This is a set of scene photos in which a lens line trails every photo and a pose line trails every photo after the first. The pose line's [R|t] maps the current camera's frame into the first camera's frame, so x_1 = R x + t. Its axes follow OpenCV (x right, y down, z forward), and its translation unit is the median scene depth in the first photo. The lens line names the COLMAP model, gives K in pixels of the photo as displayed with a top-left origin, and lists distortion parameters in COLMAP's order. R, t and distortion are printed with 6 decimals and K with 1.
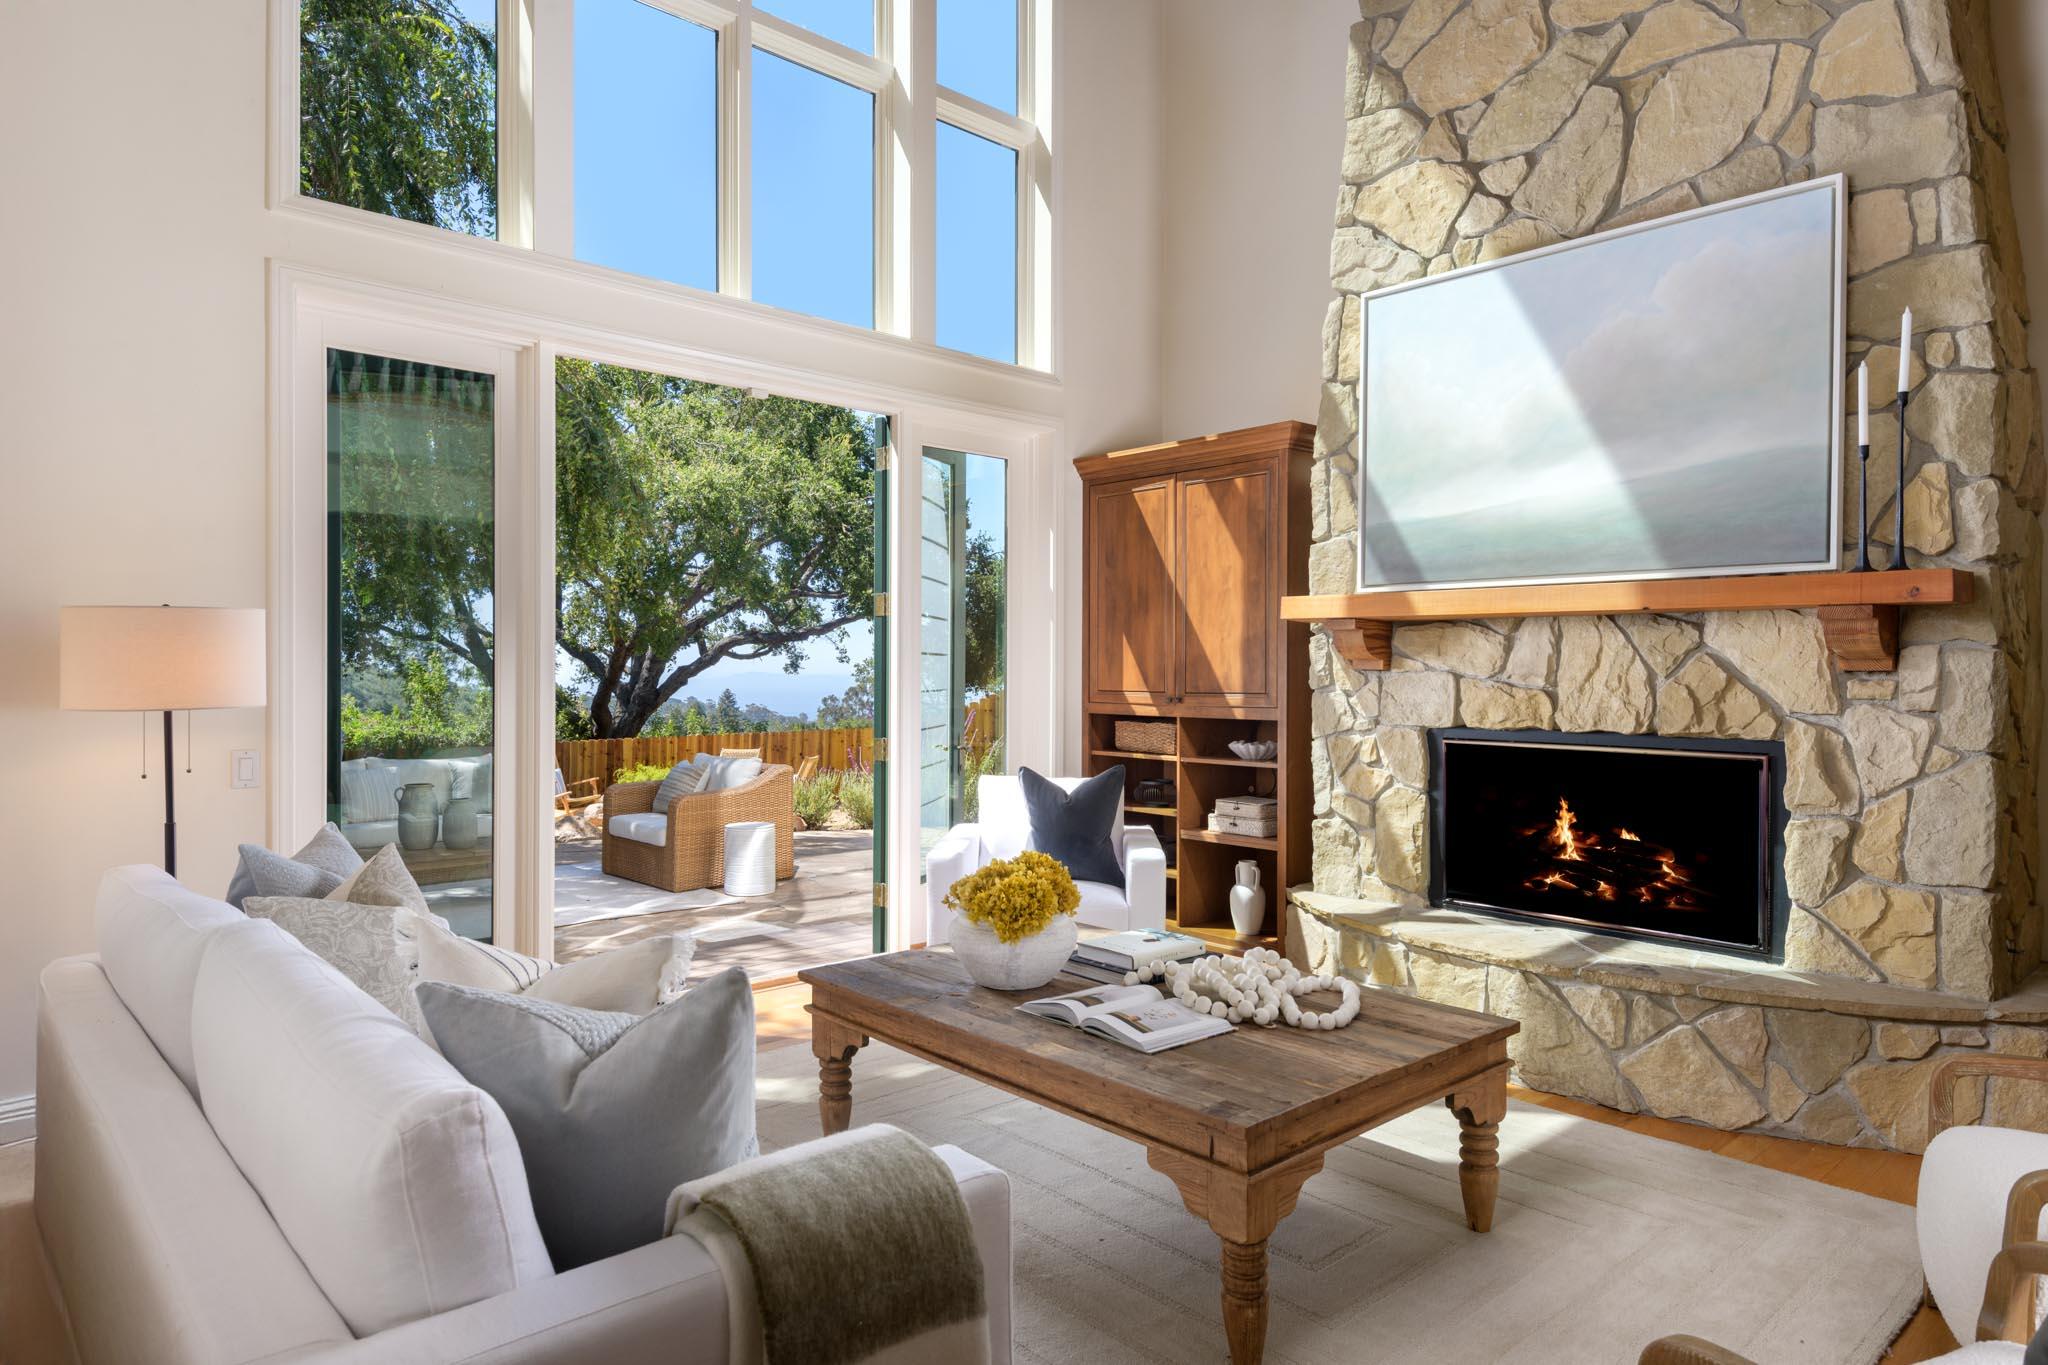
lens RADIAL K [[1237.7, 0, 1027.5], [0, 1237.7, 680.1], [0, 0, 1]] dist [0.003310, 0.000078]
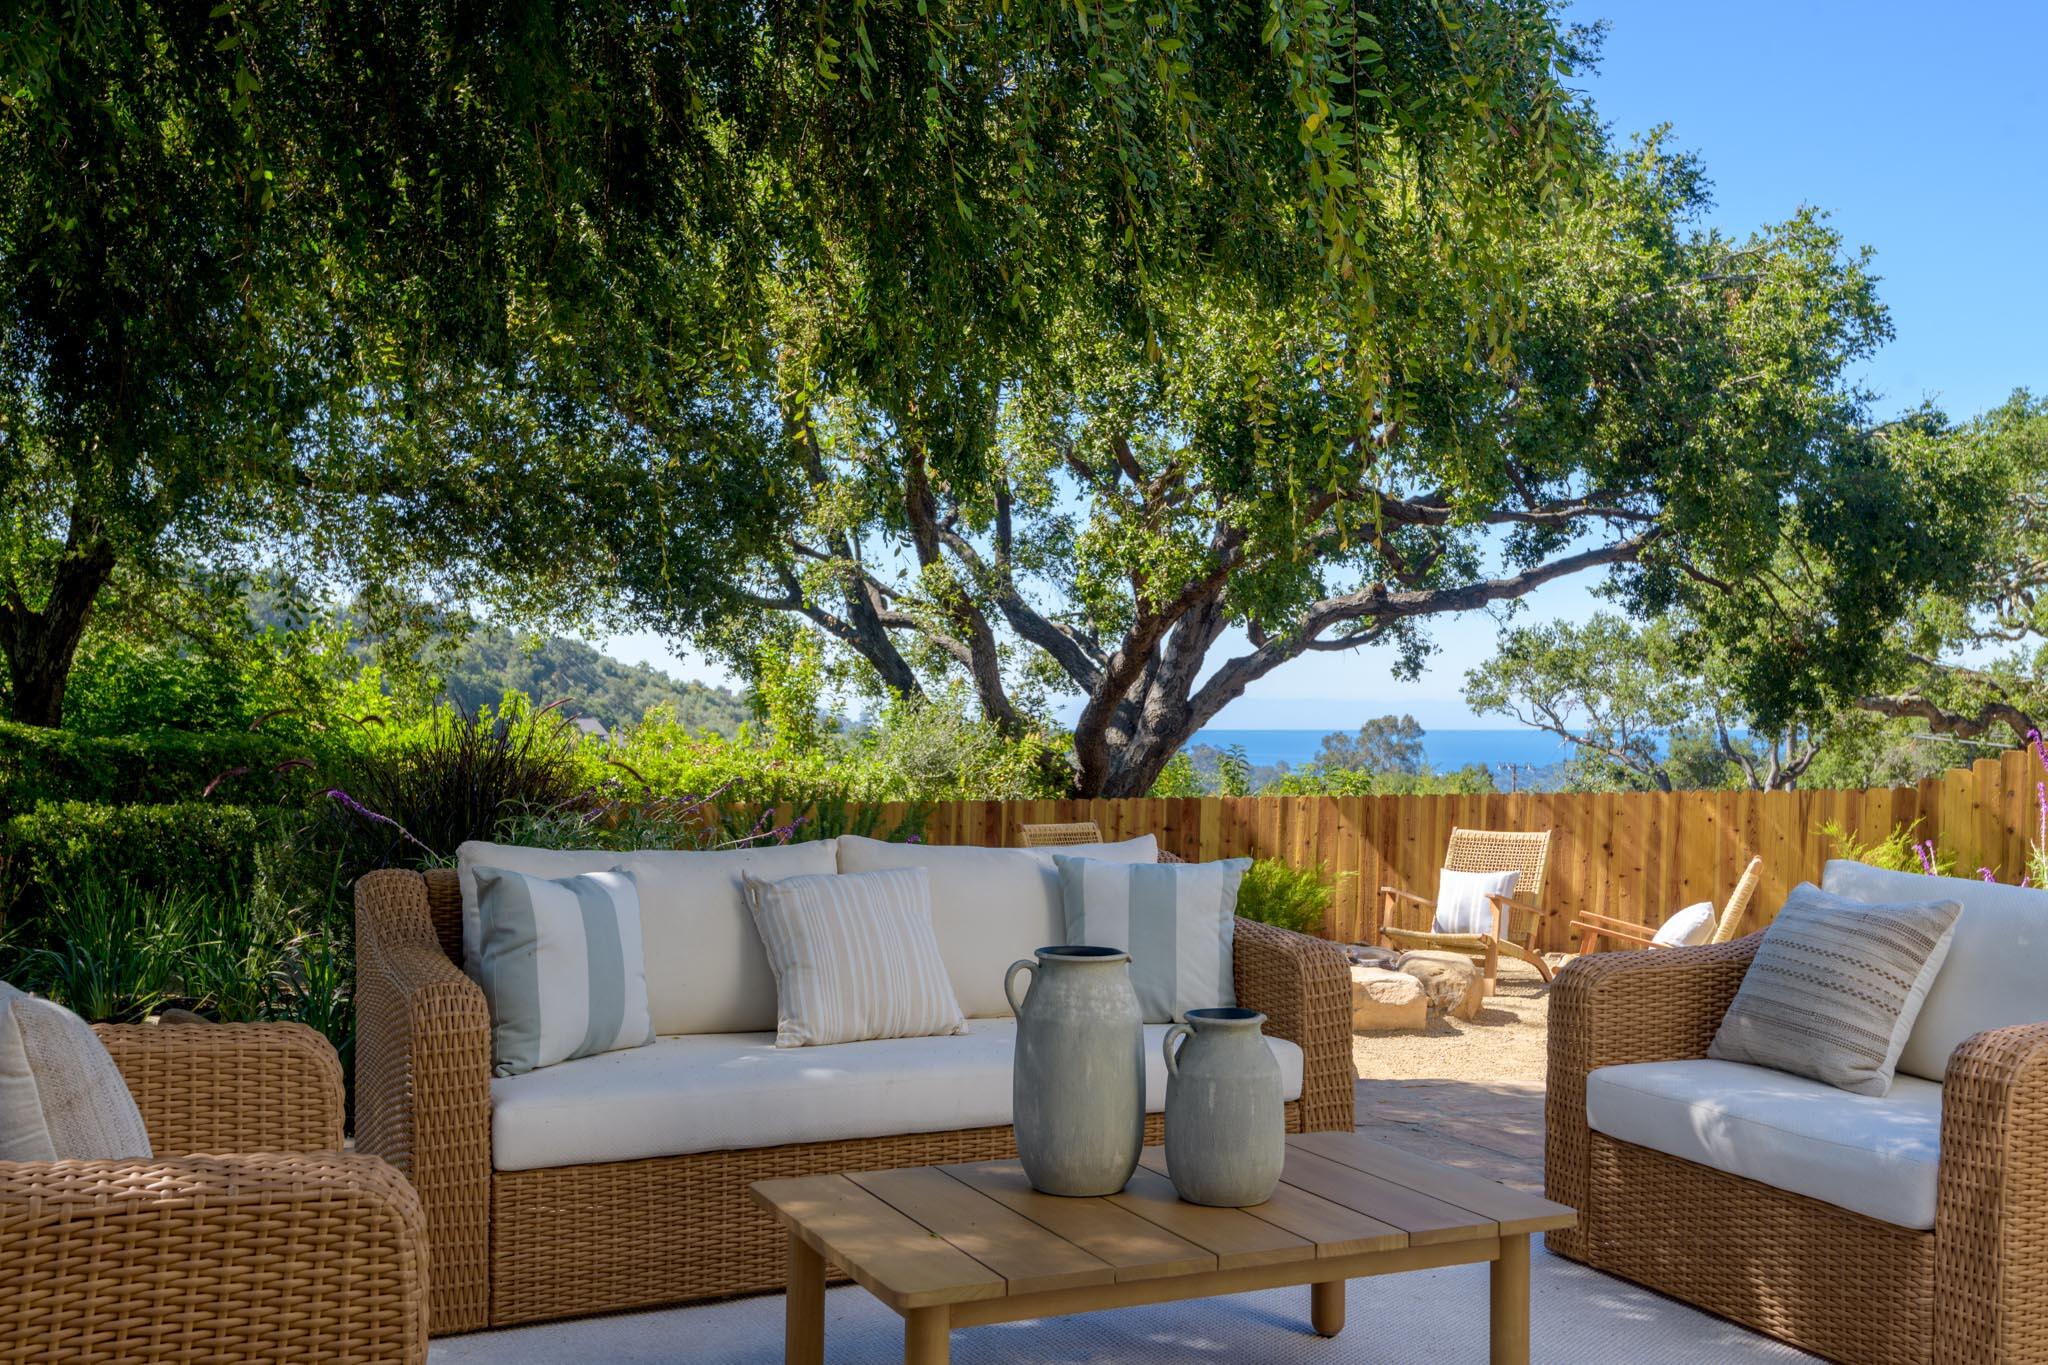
lens RADIAL K [[2067.5, 0, 1022.5], [0, 2067.5, 683.6], [0, 0, 1]] dist [0.005134, 0.000000]
pose [[0.953886, 0.014147, -0.299835, -0.107178], [-0.017577, 0.999807, -0.008747, 0.008198], [0.299654, 0.013614, 0.953951, 0.161416]]
